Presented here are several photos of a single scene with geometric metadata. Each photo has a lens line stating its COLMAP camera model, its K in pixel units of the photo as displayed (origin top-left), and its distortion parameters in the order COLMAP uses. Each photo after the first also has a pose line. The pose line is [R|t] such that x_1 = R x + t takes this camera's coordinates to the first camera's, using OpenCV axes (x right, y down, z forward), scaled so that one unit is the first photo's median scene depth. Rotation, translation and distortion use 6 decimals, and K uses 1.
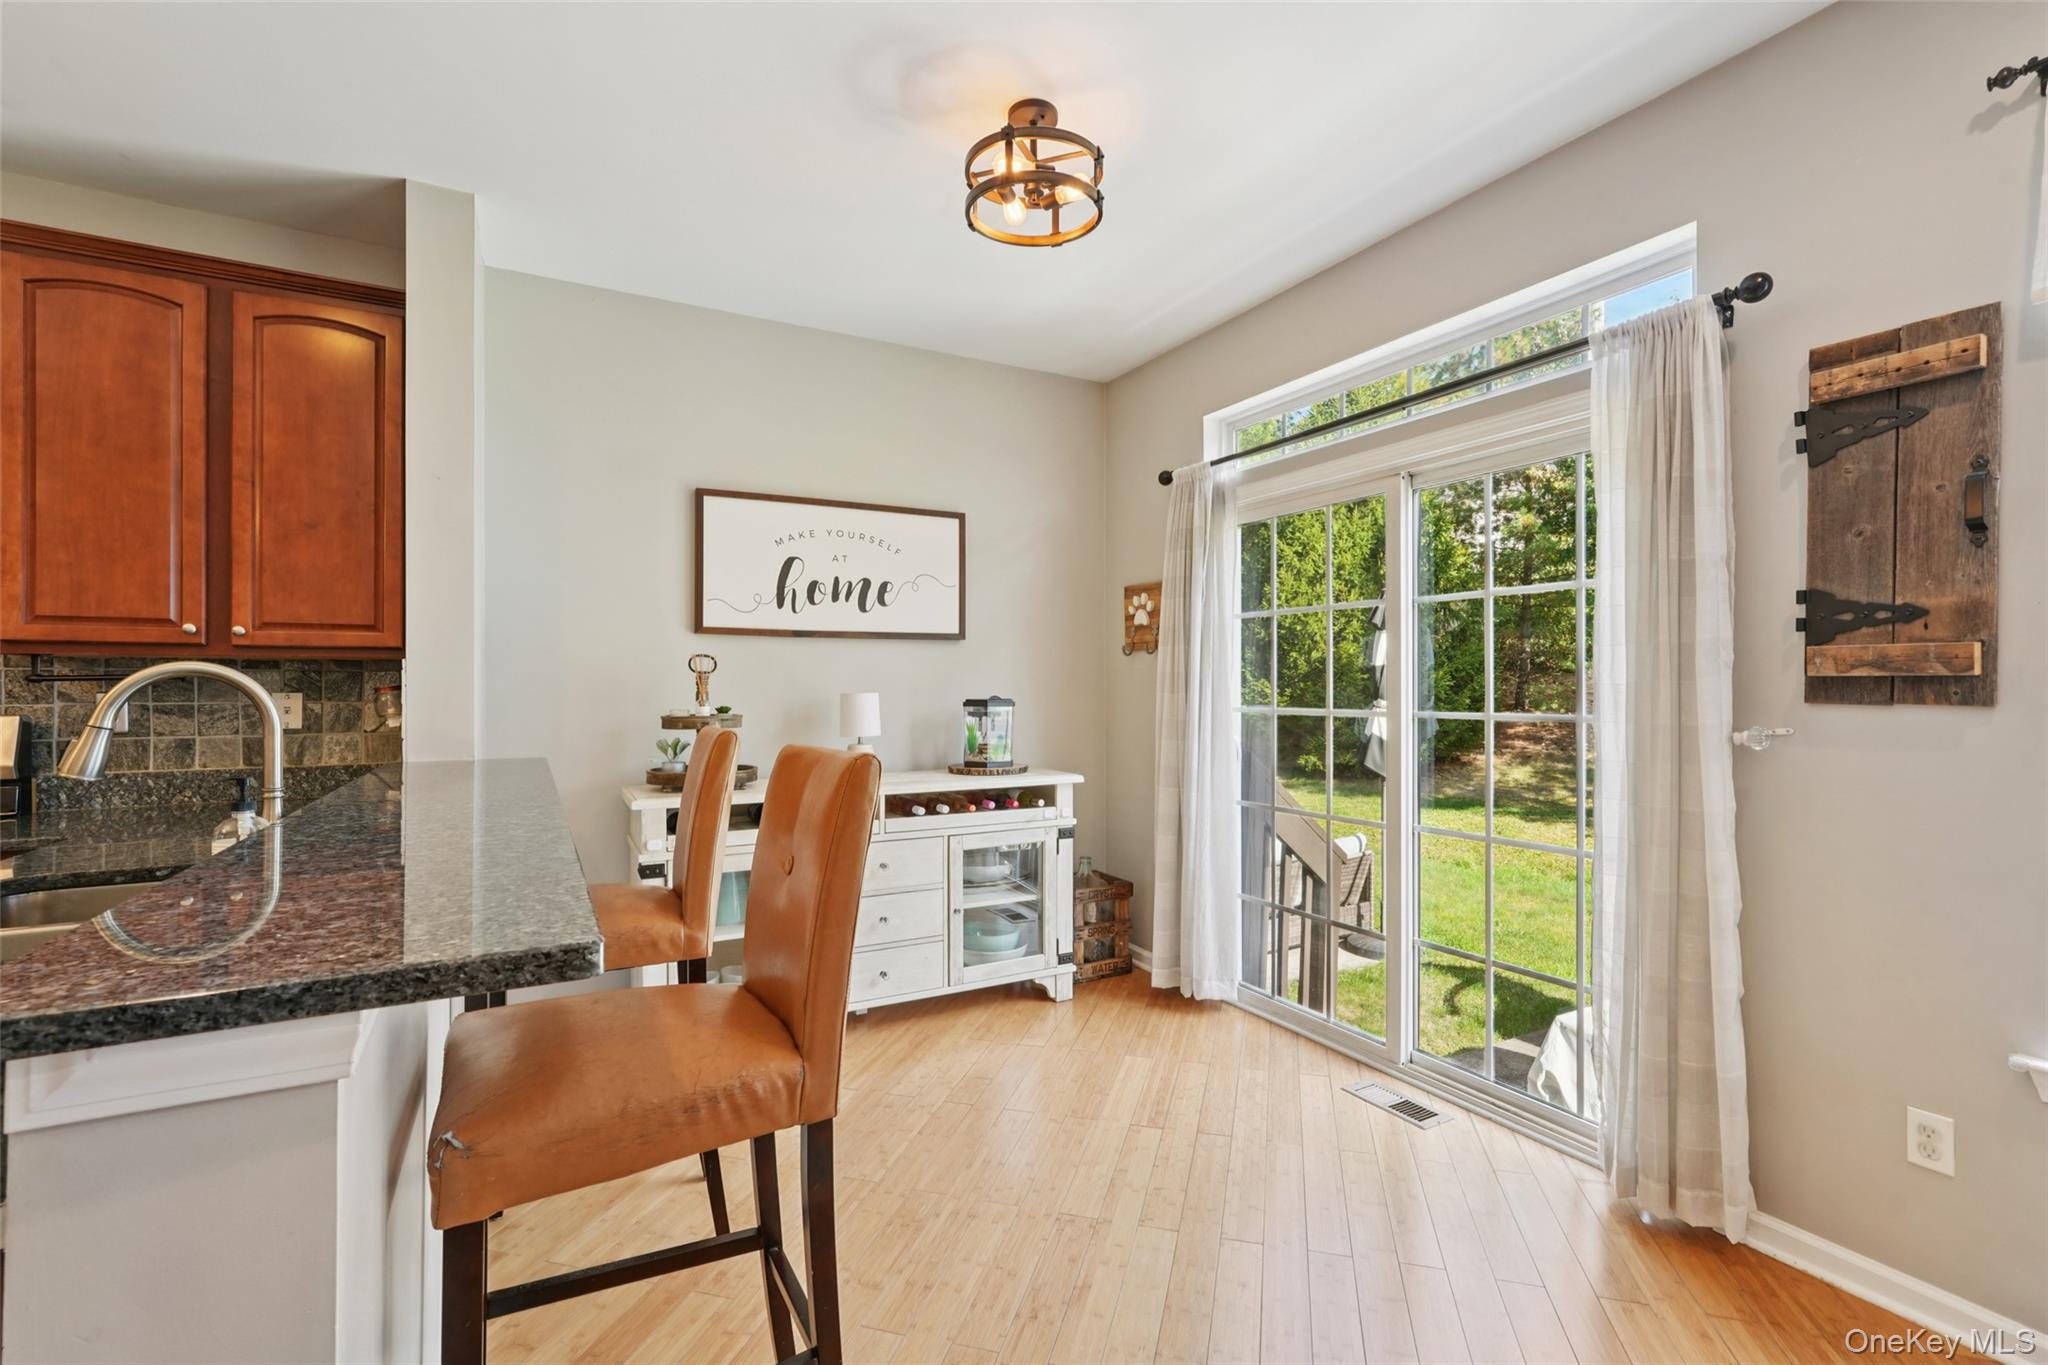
lens RADIAL K [[898.7, 0, 984.2], [0, 898.7, 690.3], [0, 0, 1]] dist [-0.006813, 0.005017]
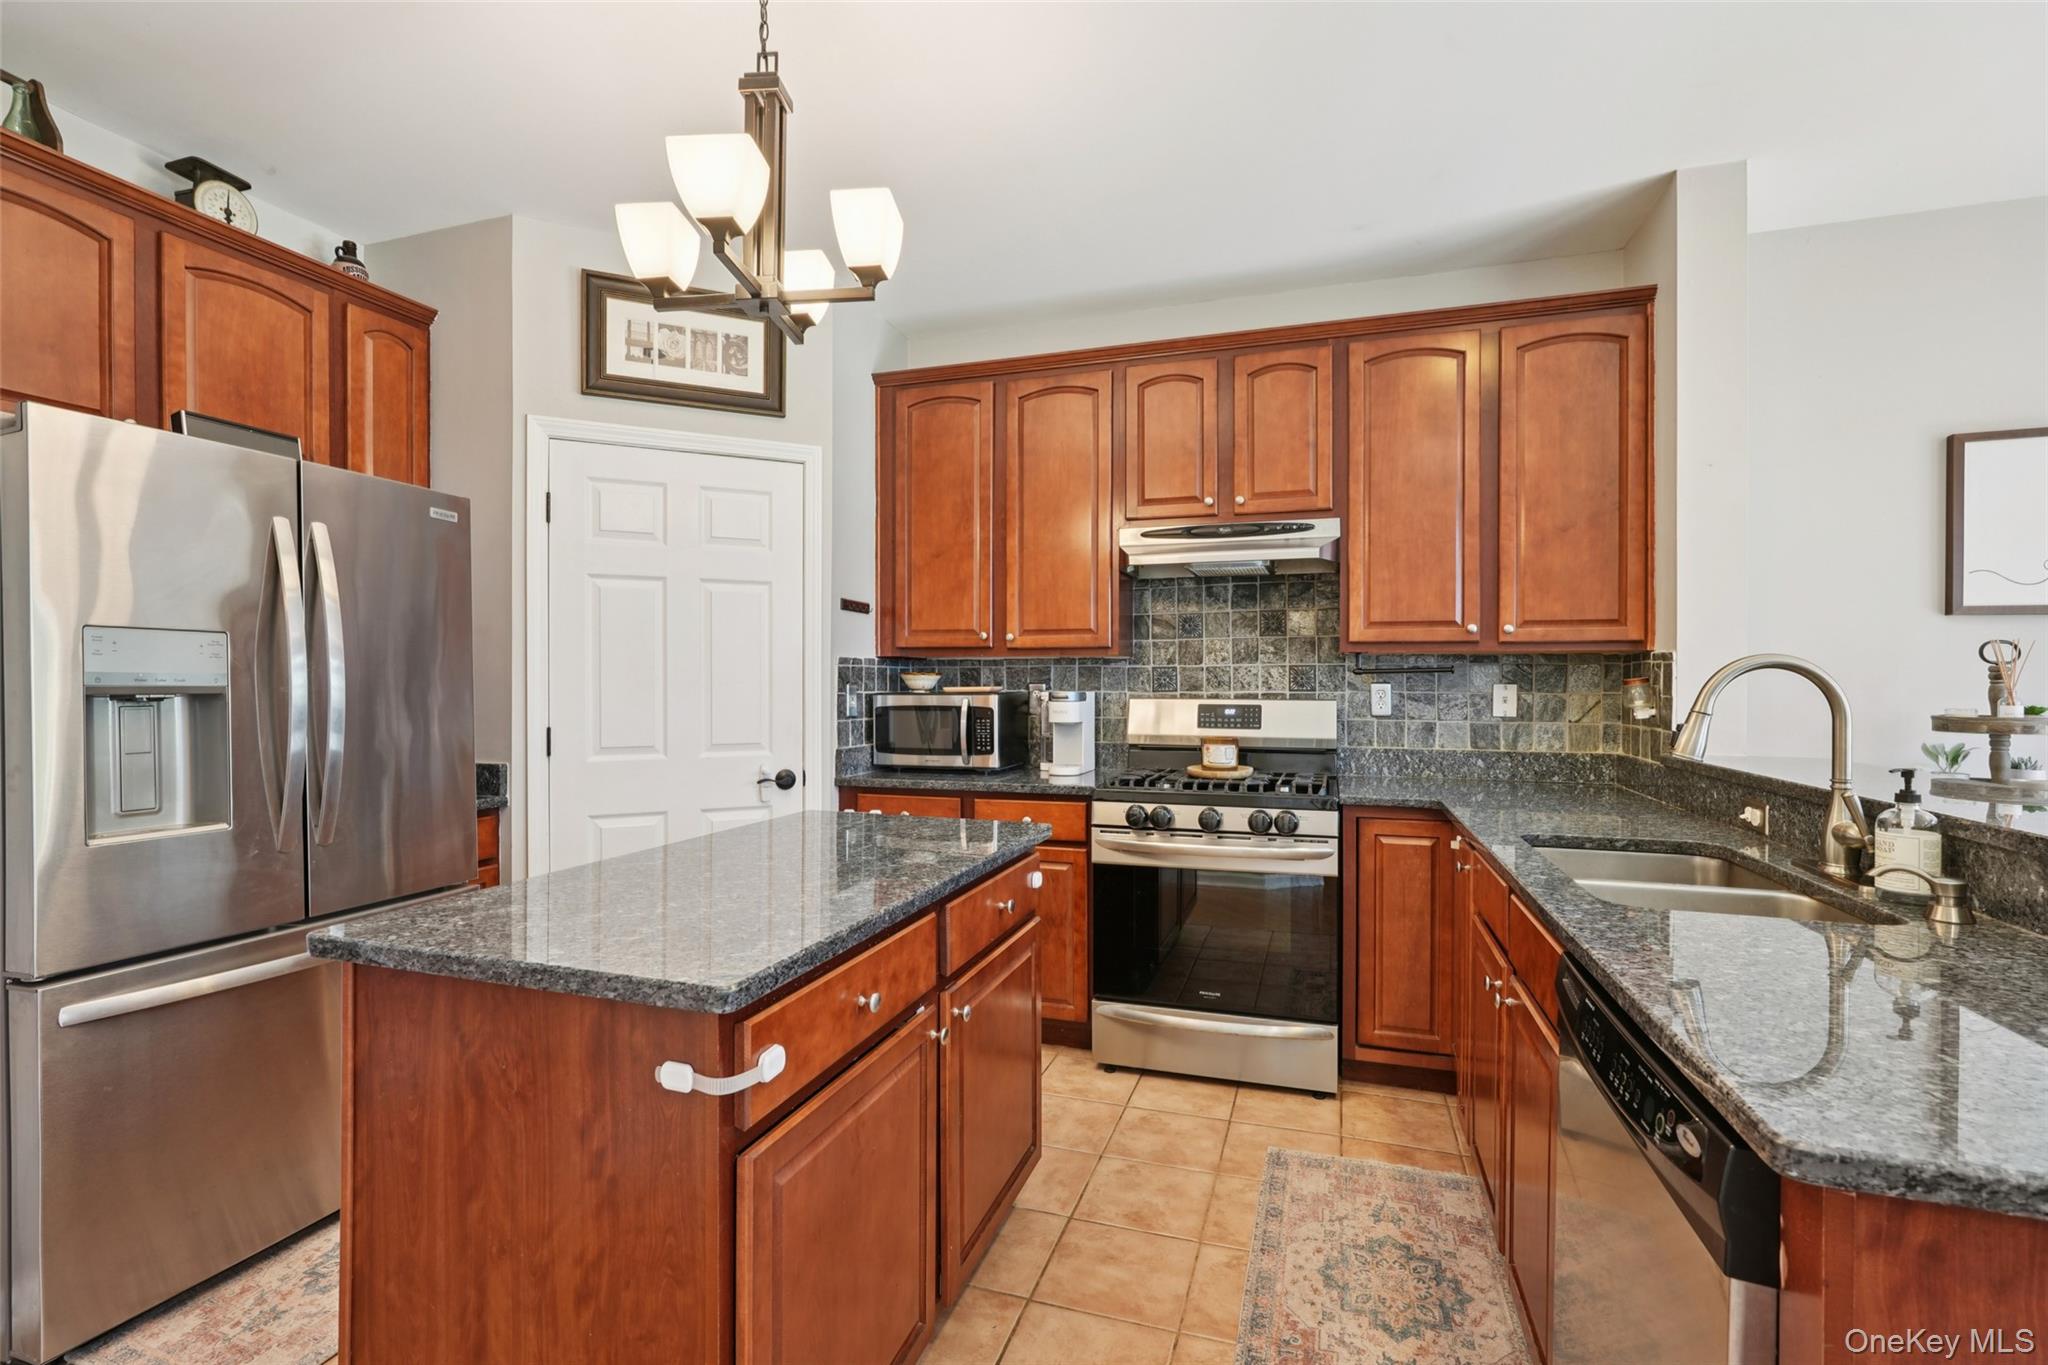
lens RADIAL K [[898.7, 0, 1032.7], [0, 898.7, 683.9], [0, 0, 1]] dist [-0.006813, 0.005017]
pose [[0.701641, 0.006176, -0.712504, -0.420970], [-0.006804, 0.999975, 0.001967, 0.004203], [0.712499, 0.003467, 0.701665, -0.203149]]
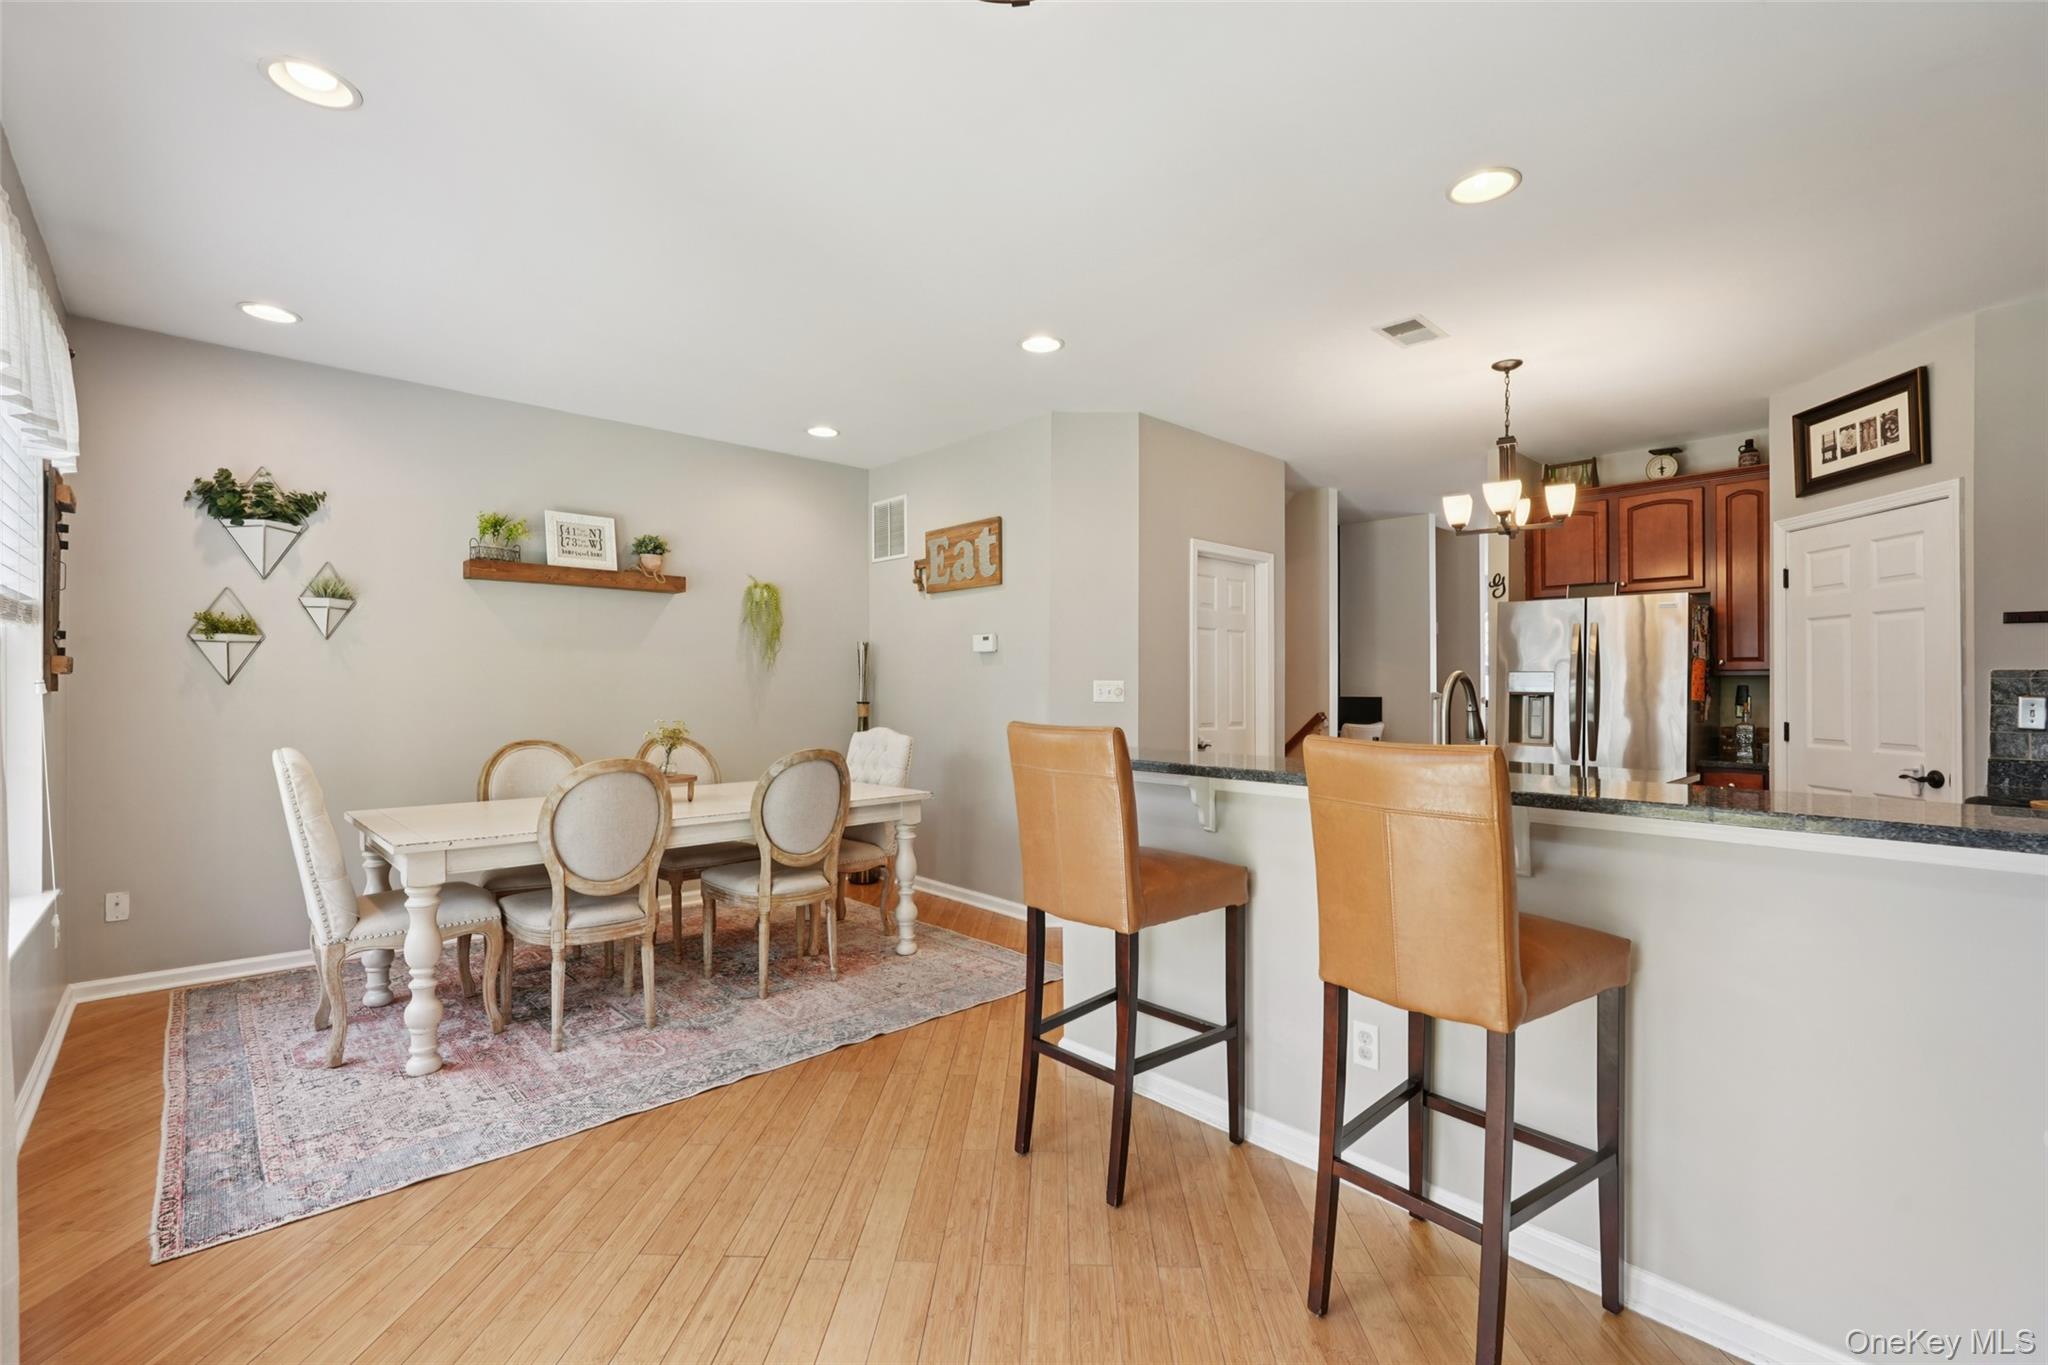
lens RADIAL K [[898.7, 0, 1024.5], [0, 898.7, 685.1], [0, 0, 1]] dist [-0.006813, 0.005017]
pose [[-0.963015, -0.001074, -0.269446, 0.159008], [-0.003719, 0.999950, 0.009306, -0.013436], [0.269422, 0.009964, -0.962971, 1.261693]]
